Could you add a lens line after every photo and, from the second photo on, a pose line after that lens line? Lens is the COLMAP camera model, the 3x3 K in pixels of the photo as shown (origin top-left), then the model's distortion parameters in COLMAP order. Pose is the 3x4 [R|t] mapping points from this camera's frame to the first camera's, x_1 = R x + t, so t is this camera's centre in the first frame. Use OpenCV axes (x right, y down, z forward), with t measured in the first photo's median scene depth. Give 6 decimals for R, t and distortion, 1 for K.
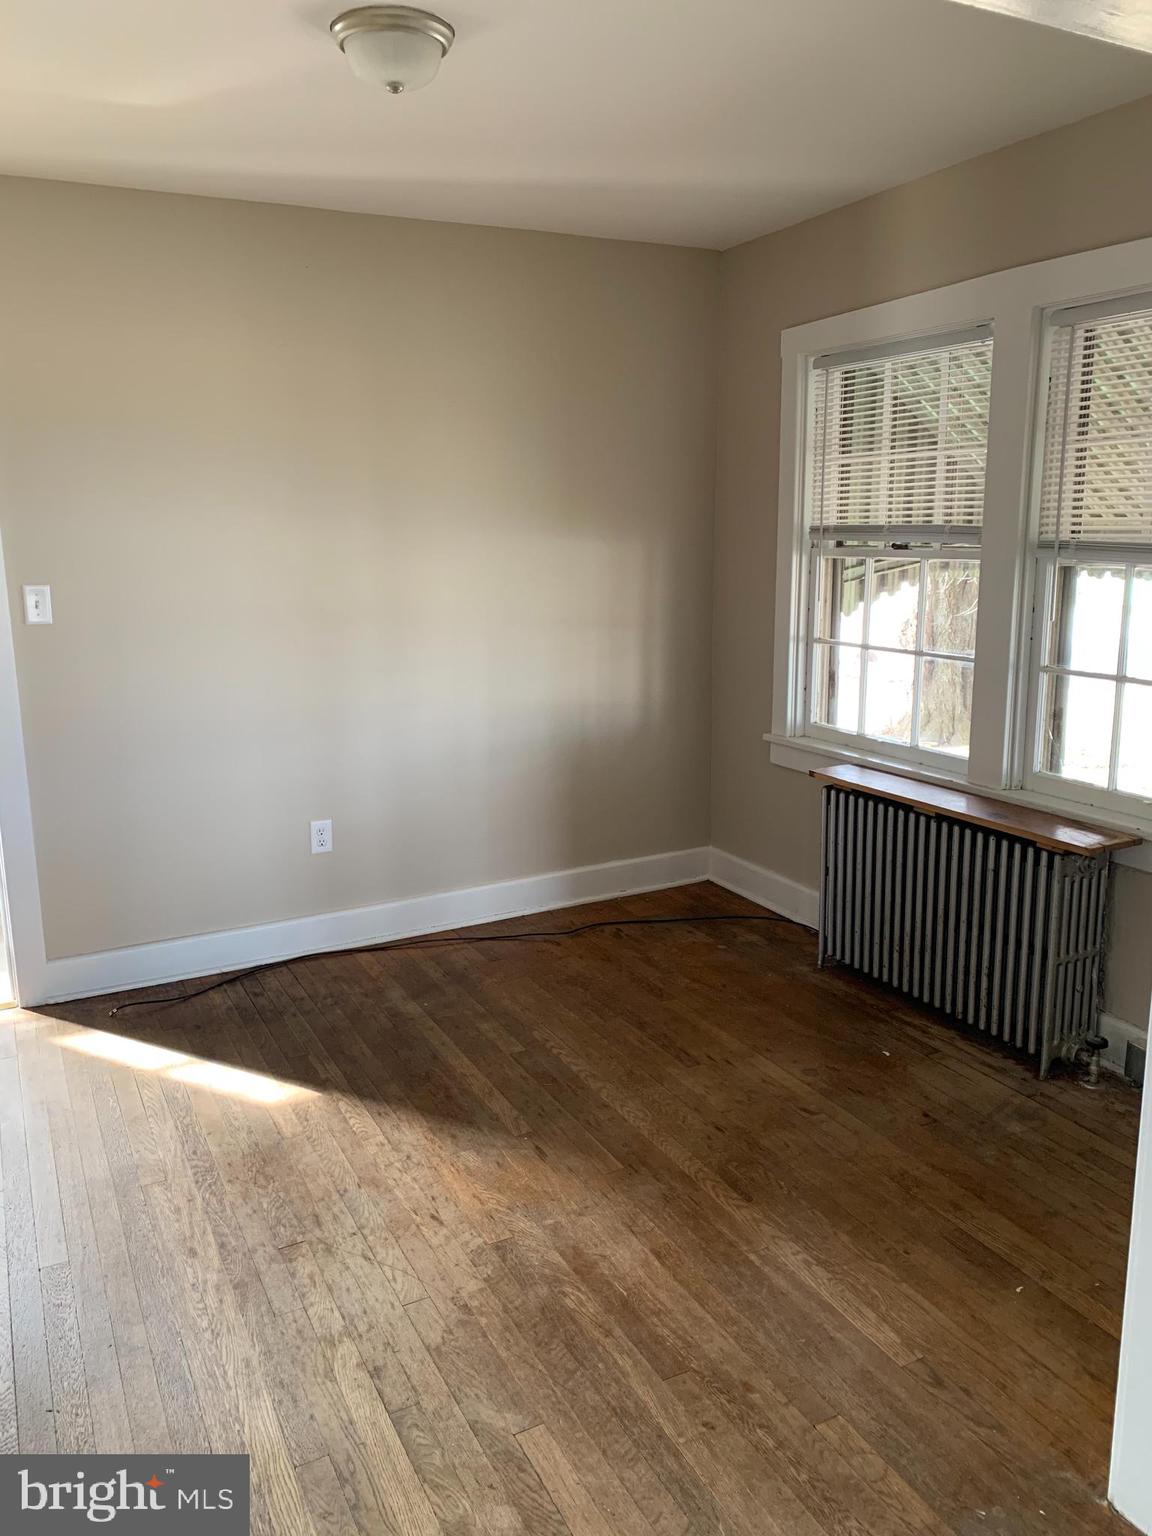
lens RADIAL K [[1165.3, 0, 577.5], [0, 1165.3, 767.0], [0, 0, 1]] dist [0.046558, -0.057593]
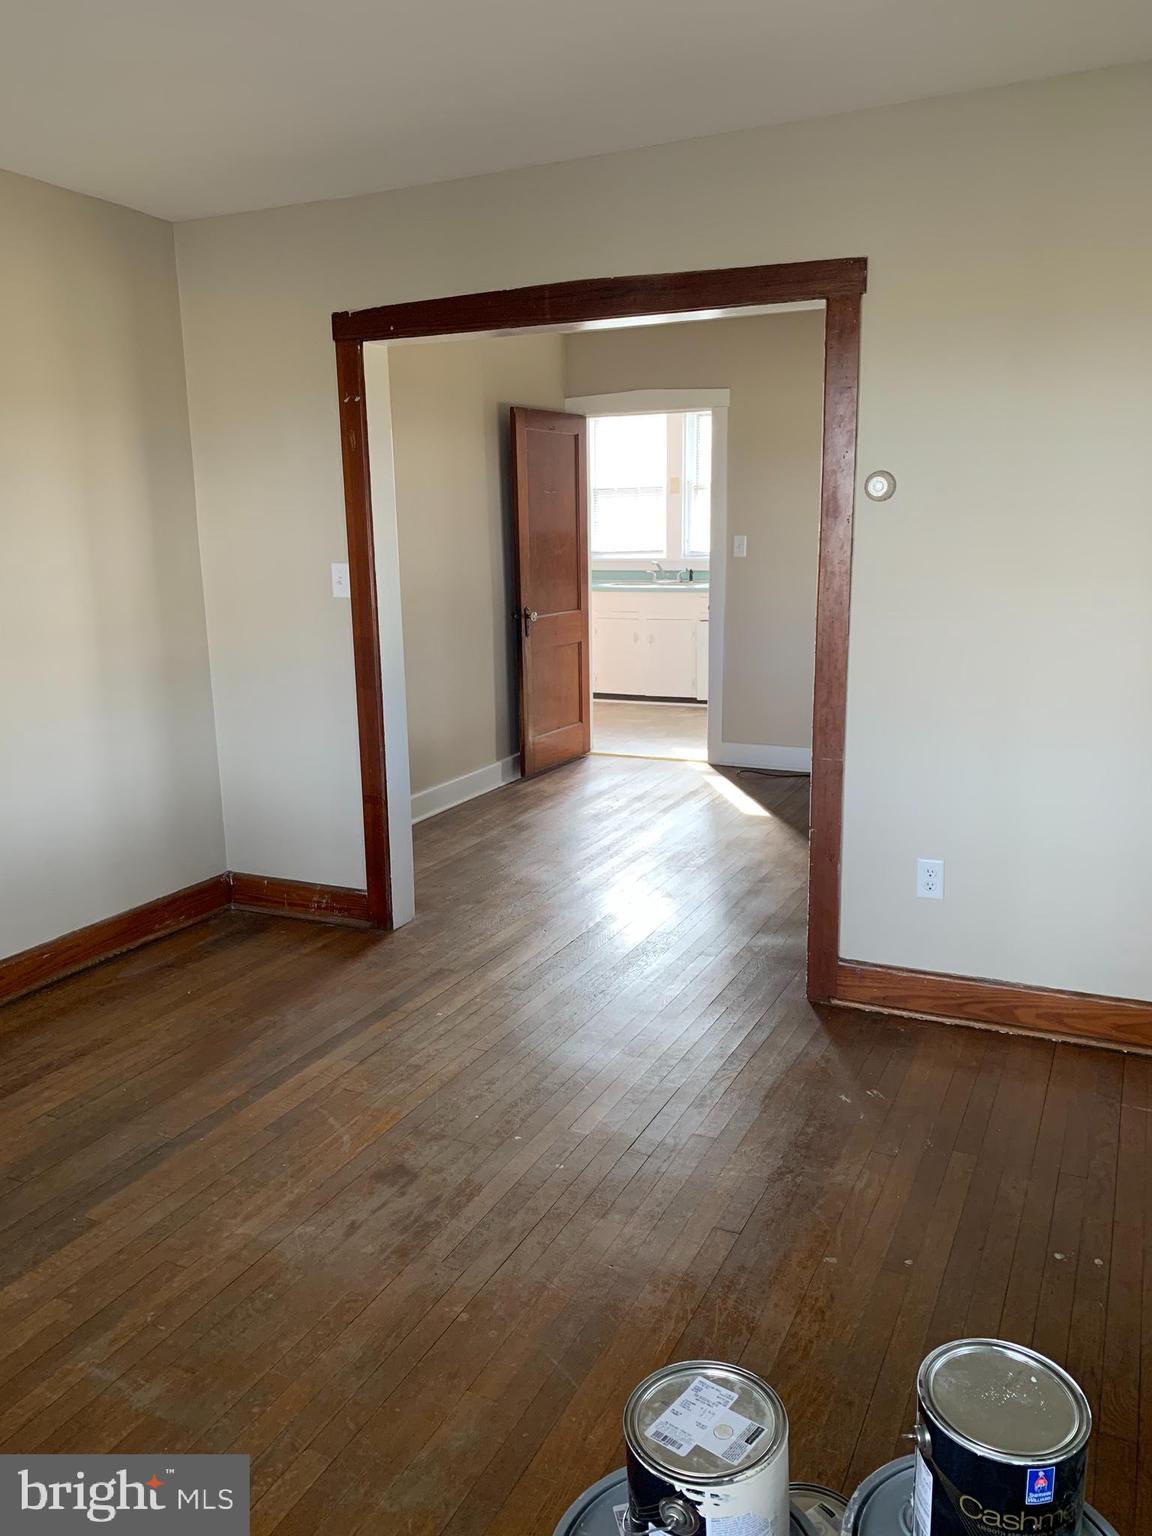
lens RADIAL K [[1165.3, 0, 581.4], [0, 1165.3, 767.6], [0, 0, 1]] dist [0.046558, -0.057593]
pose [[0.595618, 0.169270, -0.785230, 1.306983], [-0.150762, 0.983730, 0.097704, 0.092450], [0.788993, 0.060188, 0.611447, -0.442375]]
